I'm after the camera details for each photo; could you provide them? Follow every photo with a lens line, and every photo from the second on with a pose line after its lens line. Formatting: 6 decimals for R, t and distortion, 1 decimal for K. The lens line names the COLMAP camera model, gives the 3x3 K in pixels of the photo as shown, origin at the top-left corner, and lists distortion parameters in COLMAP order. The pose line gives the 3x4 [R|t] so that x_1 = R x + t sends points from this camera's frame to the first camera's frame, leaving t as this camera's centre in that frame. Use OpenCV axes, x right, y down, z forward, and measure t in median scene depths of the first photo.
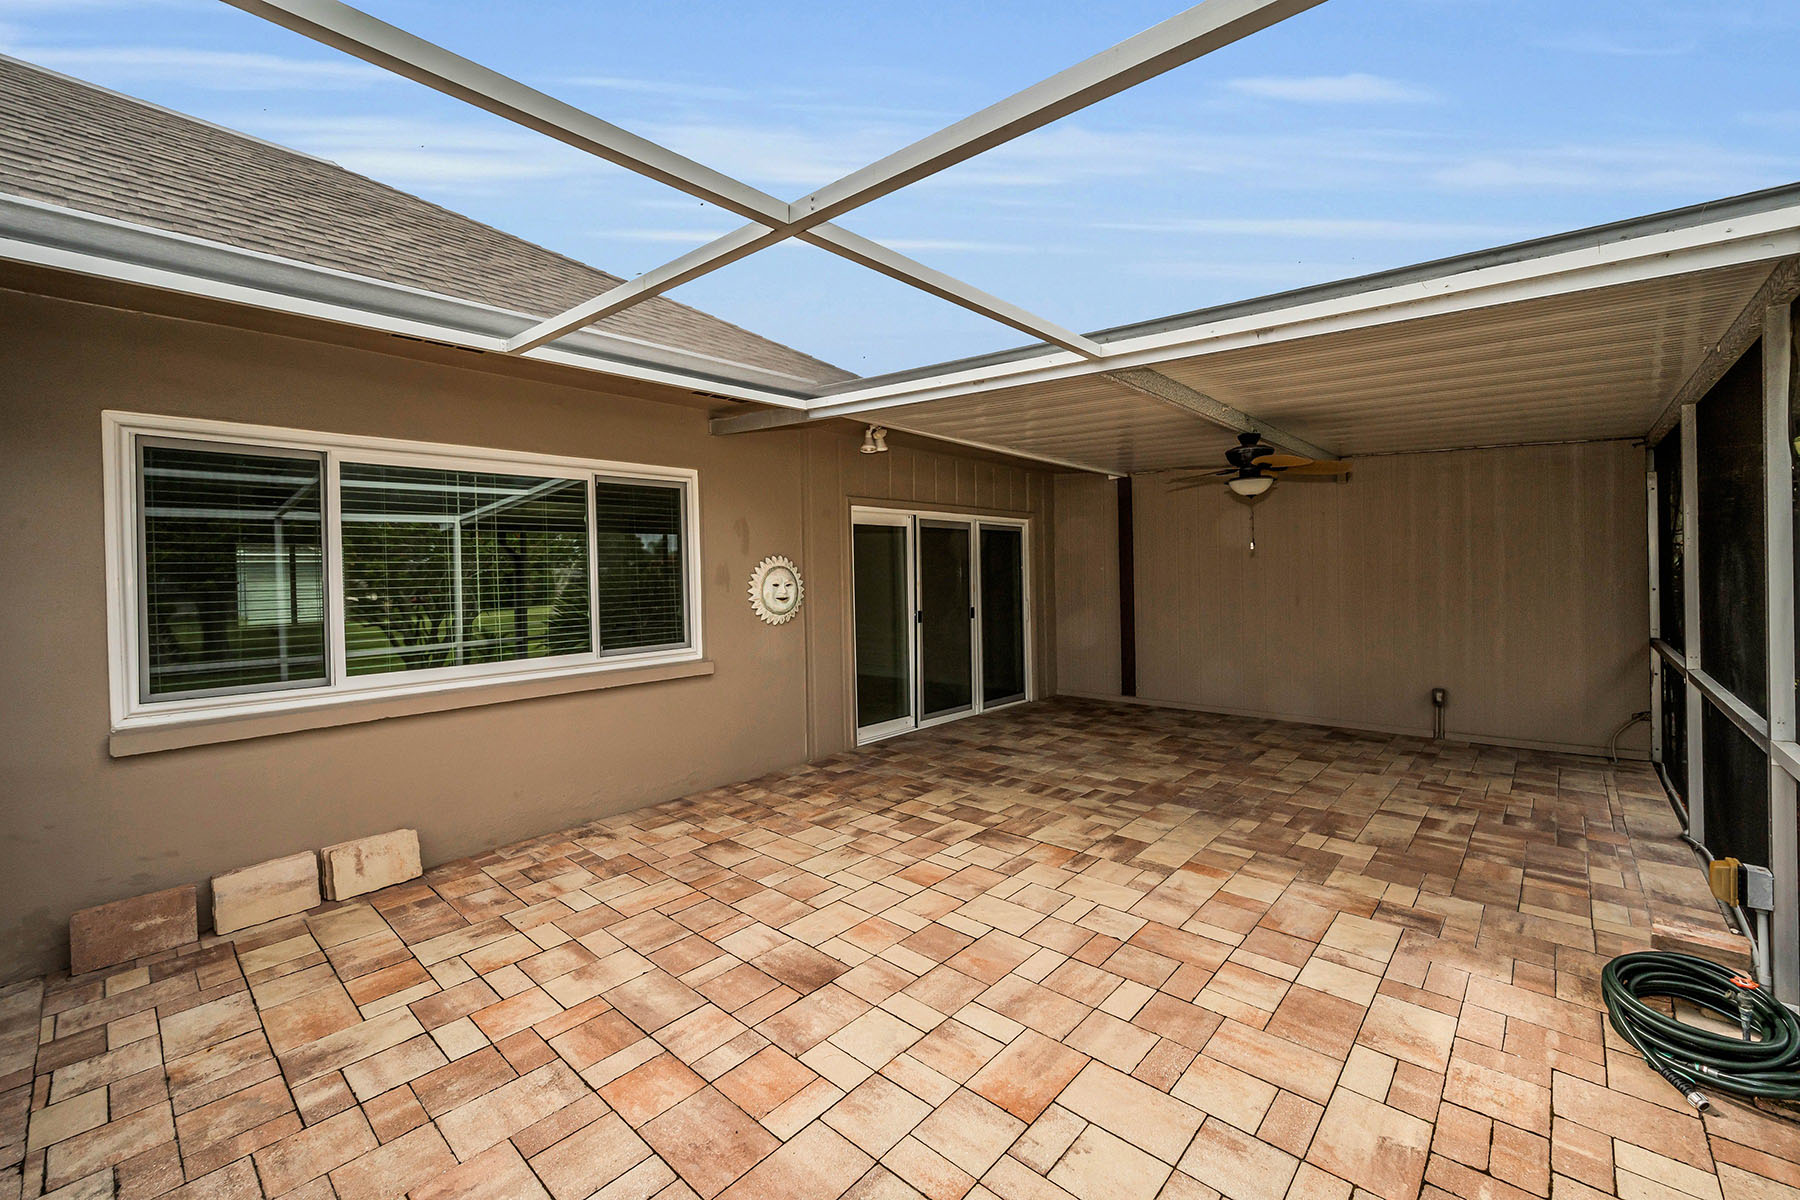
lens RADIAL K [[732.8, 0, 941.4], [0, 732.8, 573.0], [0, 0, 1]] dist [0.000709, 0.000027]
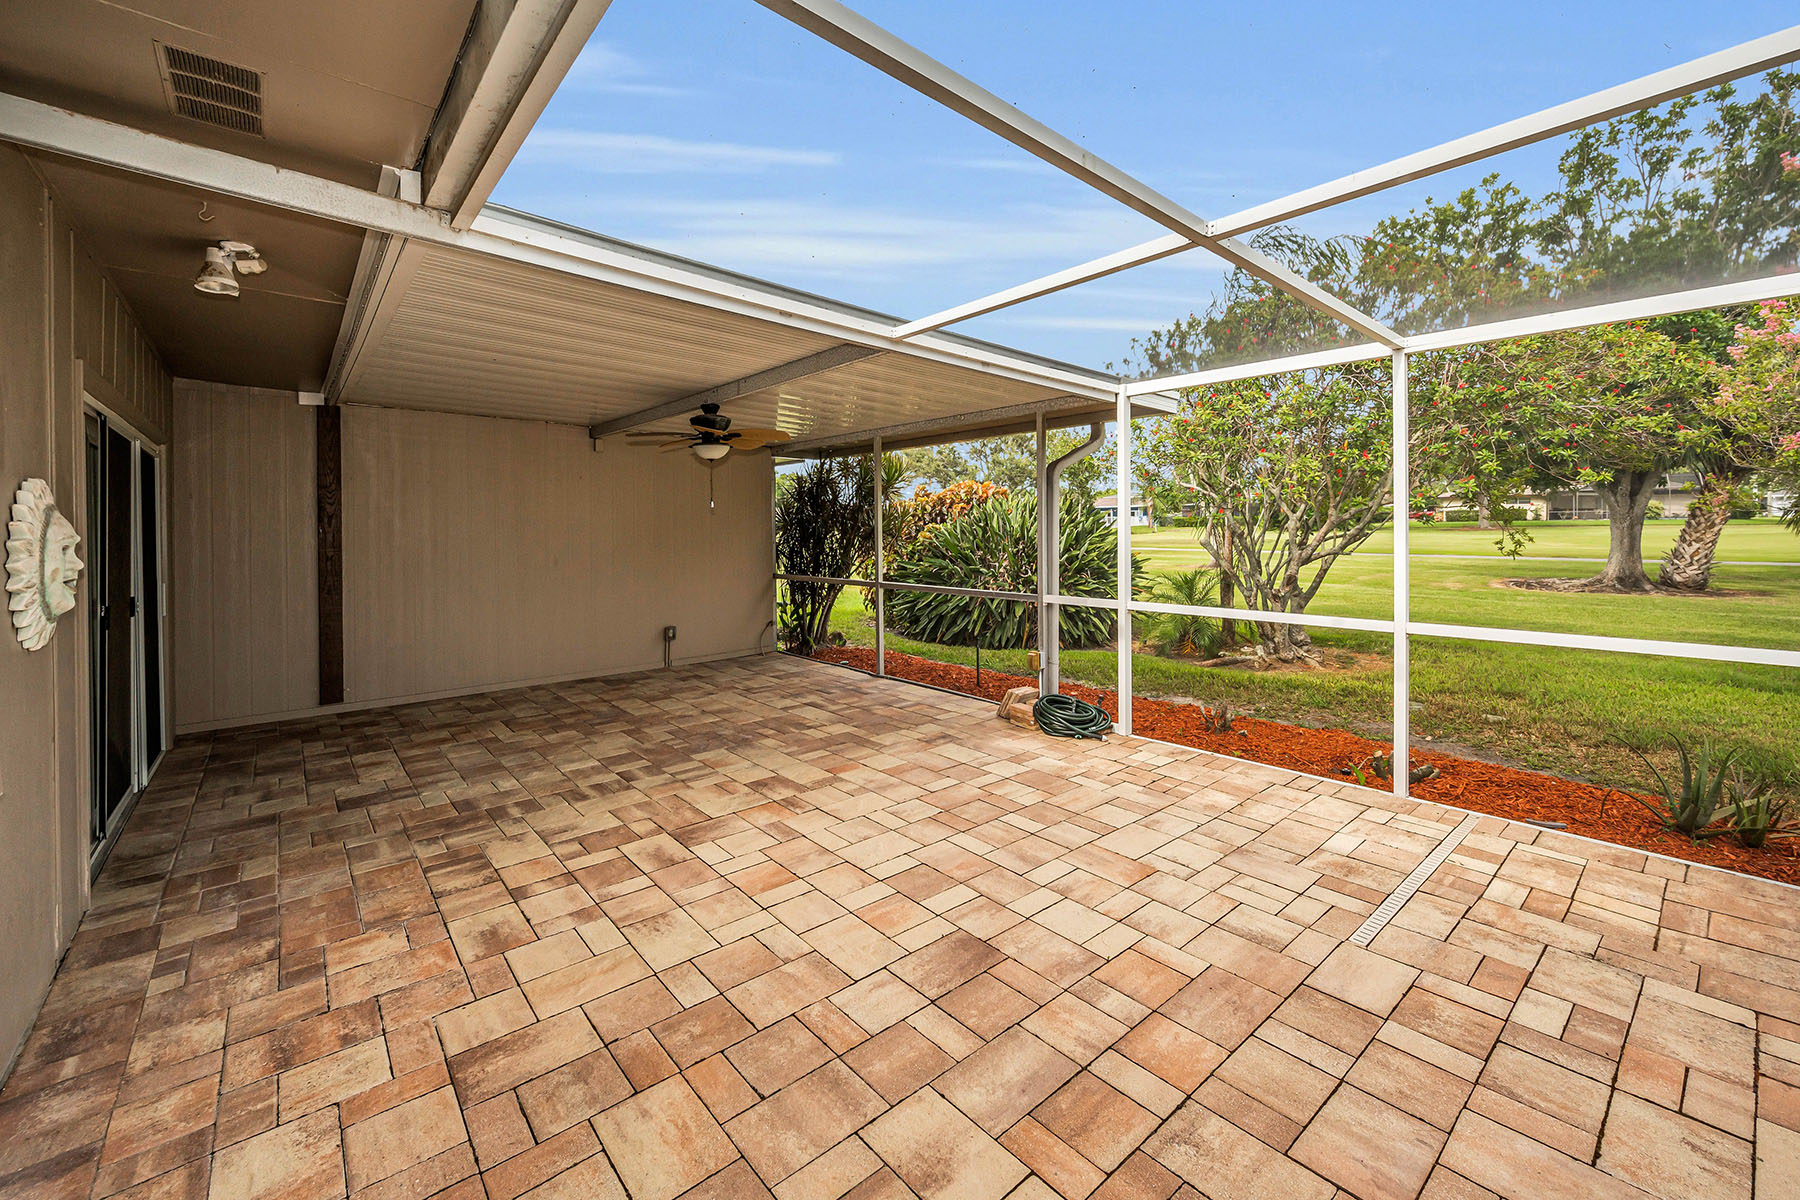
lens RADIAL K [[732.8, 0, 893.1], [0, 732.8, 526.3], [0, 0, 1]] dist [0.000709, 0.000027]
pose [[0.163734, 0.015627, 0.986381, -0.790844], [0.015444, 0.999711, -0.018401, 0.025684], [-0.986384, 0.018247, 0.163446, 0.675572]]
